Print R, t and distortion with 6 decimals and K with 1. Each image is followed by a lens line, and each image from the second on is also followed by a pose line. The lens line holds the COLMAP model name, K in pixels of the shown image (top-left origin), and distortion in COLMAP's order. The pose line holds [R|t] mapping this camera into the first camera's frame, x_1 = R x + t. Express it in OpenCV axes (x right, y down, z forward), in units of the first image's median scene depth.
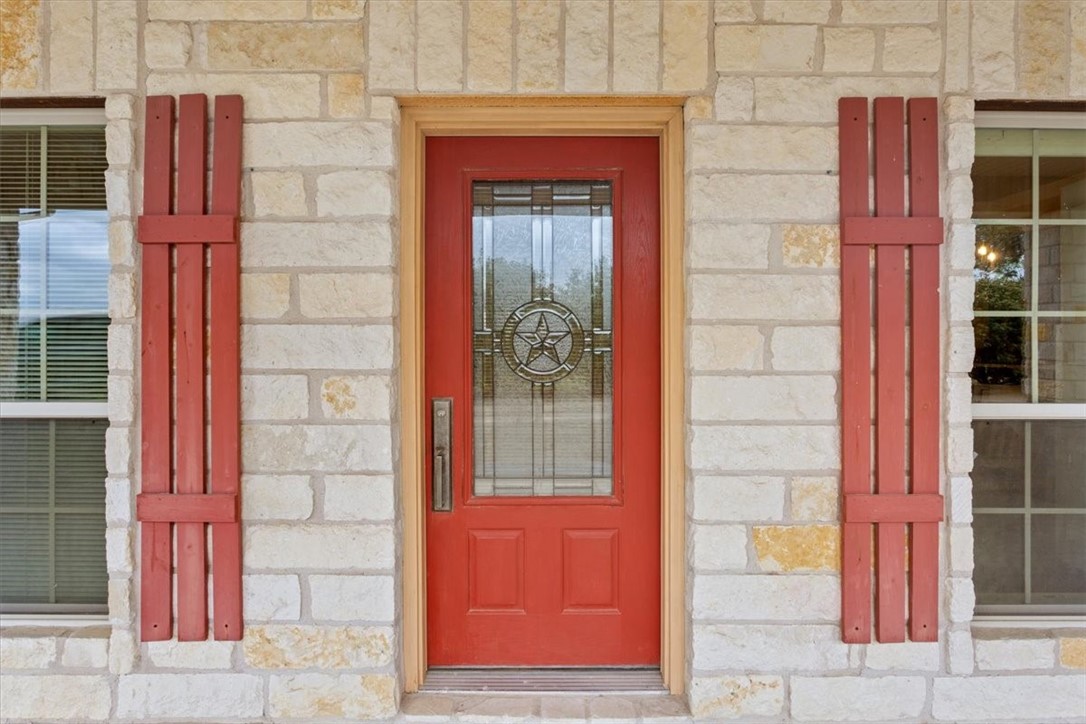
lens RADIAL K [[541.9, 0, 549.0], [0, 541.9, 363.9], [0, 0, 1]] dist [-0.011838, 0.001808]
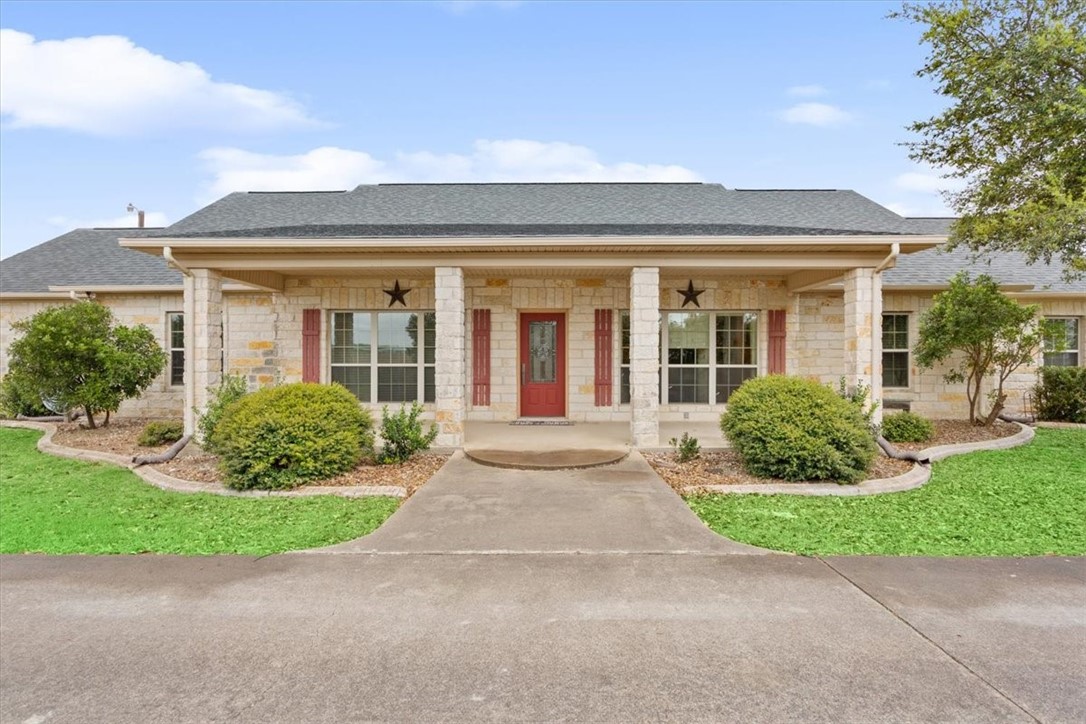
lens RADIAL K [[541.9, 0, 542.1], [0, 541.9, 357.4], [0, 0, 1]] dist [-0.011838, 0.001808]
pose [[0.992152, 0.001875, -0.125020, 0.690366], [0.000110, 0.999874, 0.015863, -0.081424], [0.125034, -0.015752, 0.992027, -4.615214]]
